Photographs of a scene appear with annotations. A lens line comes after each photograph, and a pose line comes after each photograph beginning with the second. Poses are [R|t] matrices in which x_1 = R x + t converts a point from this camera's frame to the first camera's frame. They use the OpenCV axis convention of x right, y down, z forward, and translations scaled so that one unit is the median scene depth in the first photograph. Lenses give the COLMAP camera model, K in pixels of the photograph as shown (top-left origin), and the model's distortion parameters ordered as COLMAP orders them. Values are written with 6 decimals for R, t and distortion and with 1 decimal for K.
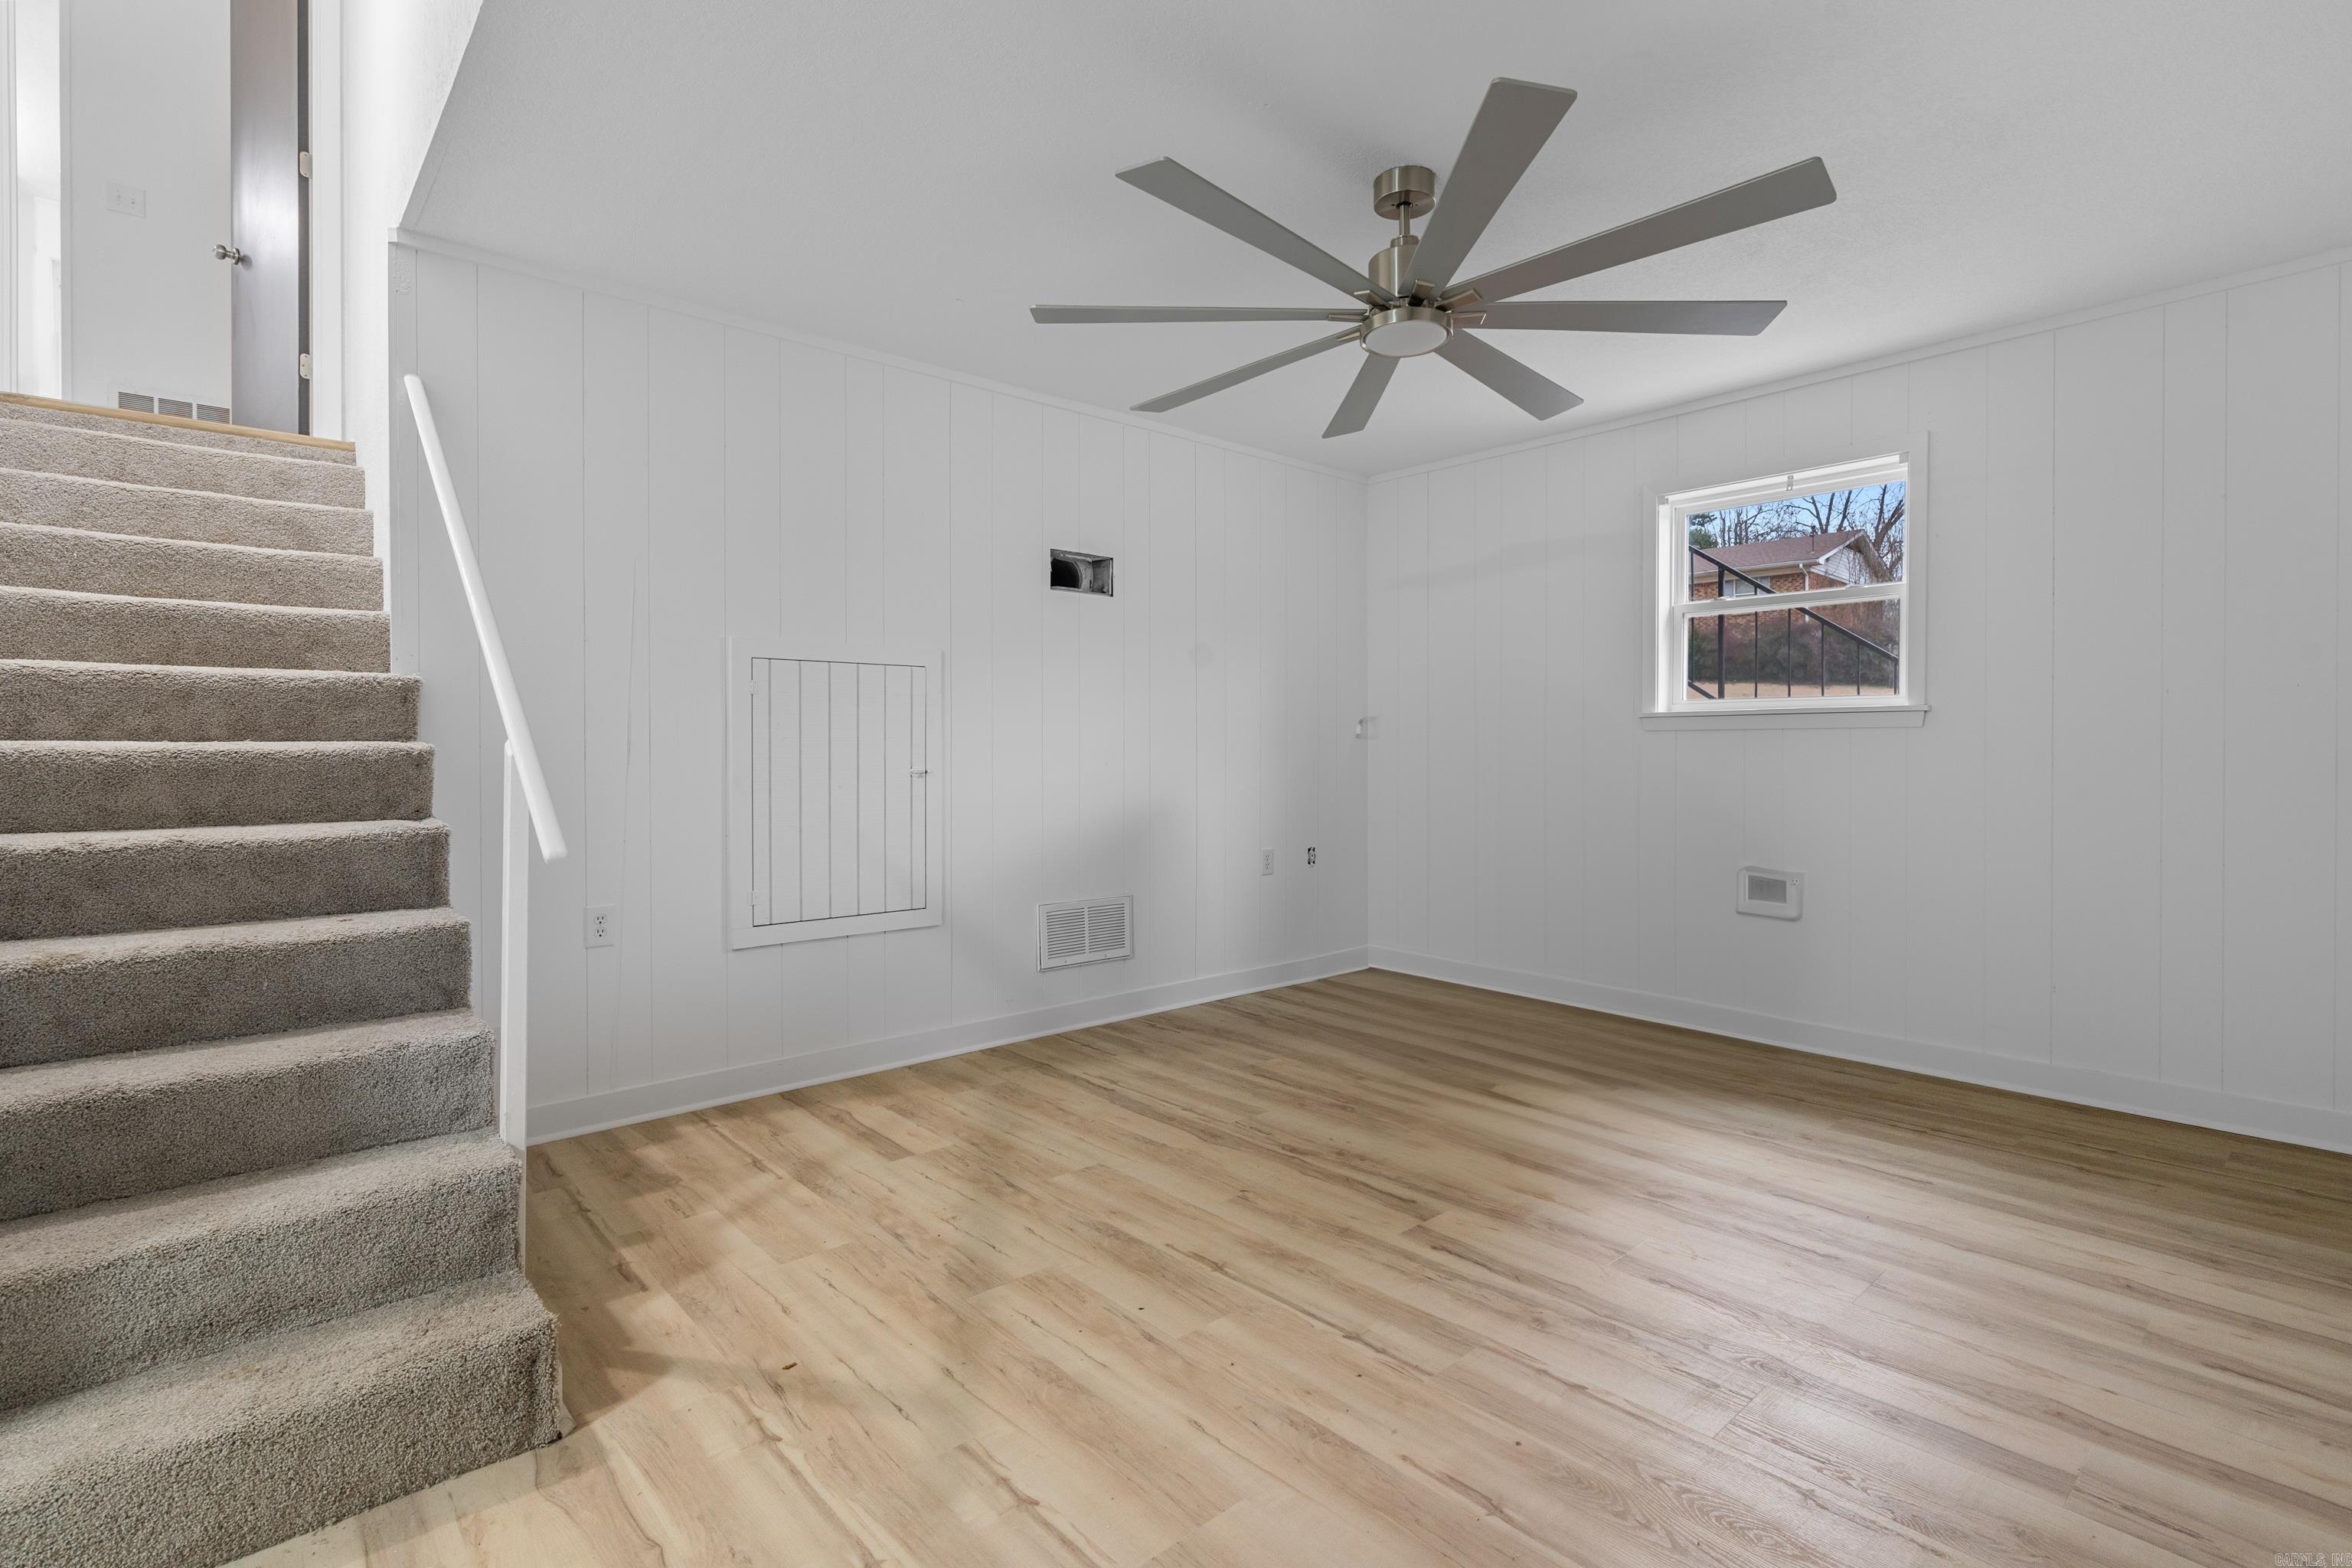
lens RADIAL K [[1088.2, 0, 1176.0], [0, 1088.2, 784.0], [0, 0, 1]] dist [0.002125, -0.000293]
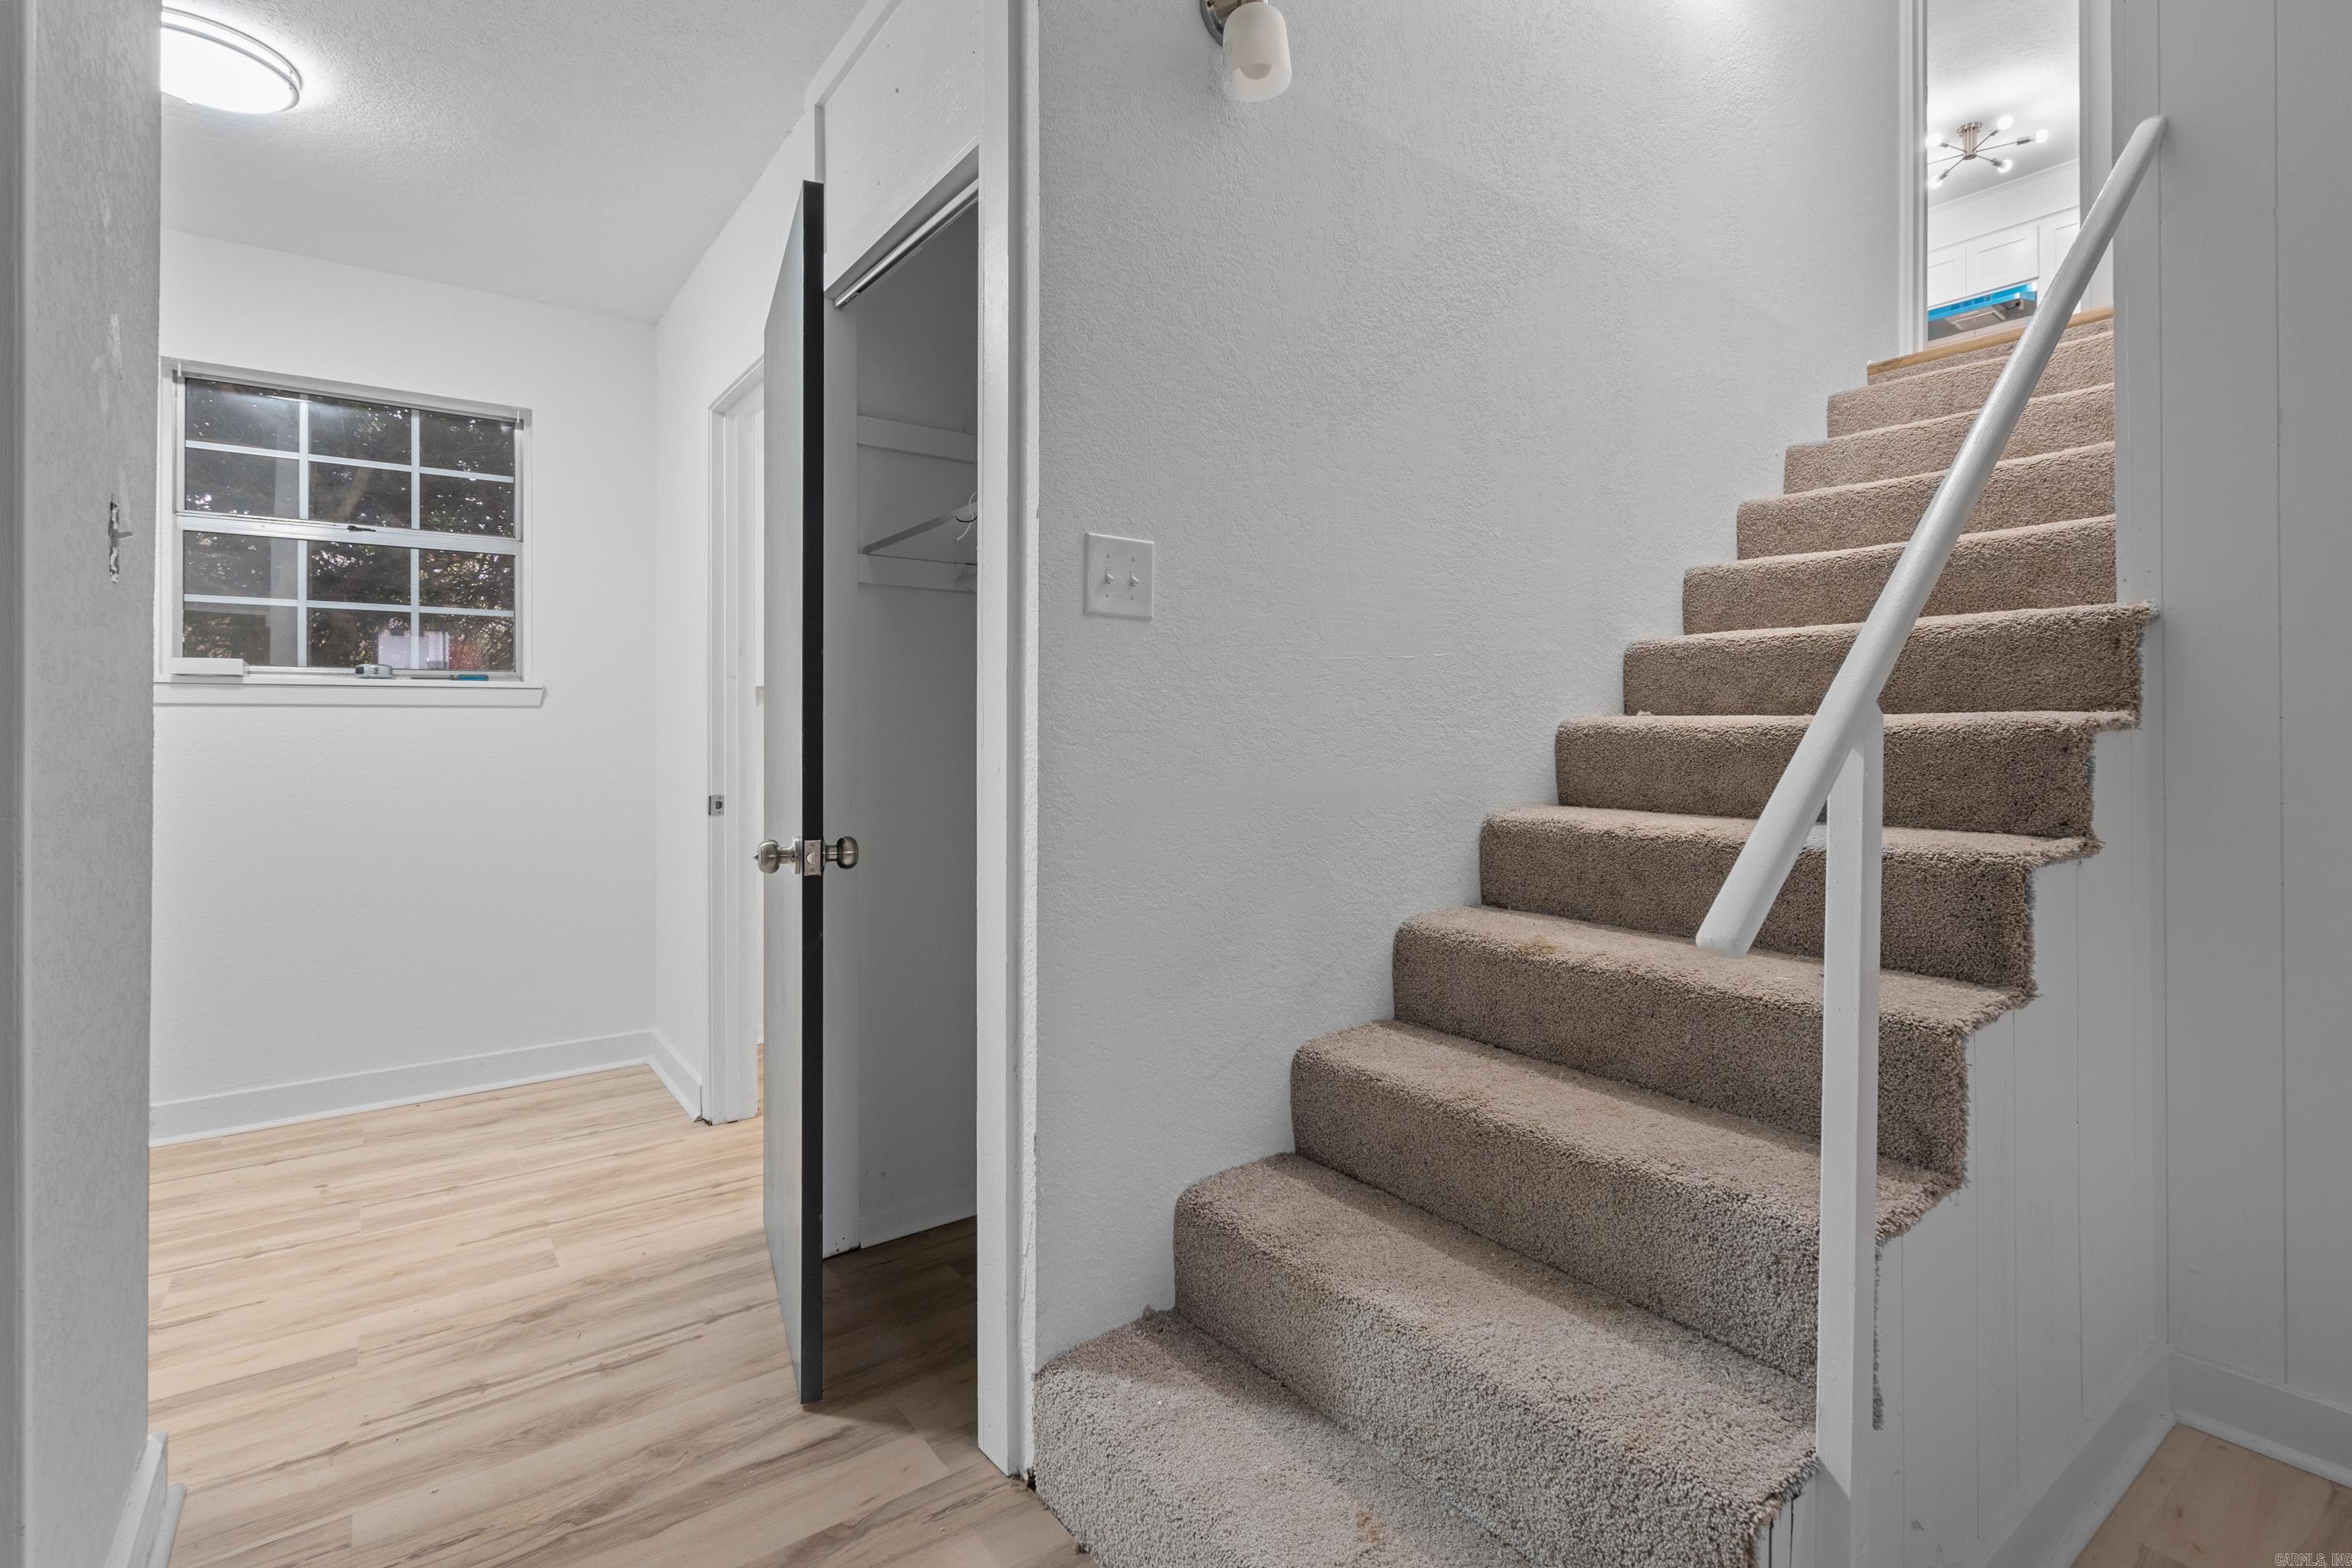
lens RADIAL K [[1115.5, 0, 1182.3], [0, 1115.5, 708.9], [0, 0, 1]] dist [0.002744, 0.000217]
pose [[-0.087304, -0.016897, -0.996038, -0.027377], [-0.029347, 0.999466, -0.014382, -0.016961], [0.995749, 0.027975, -0.087753, 0.581947]]
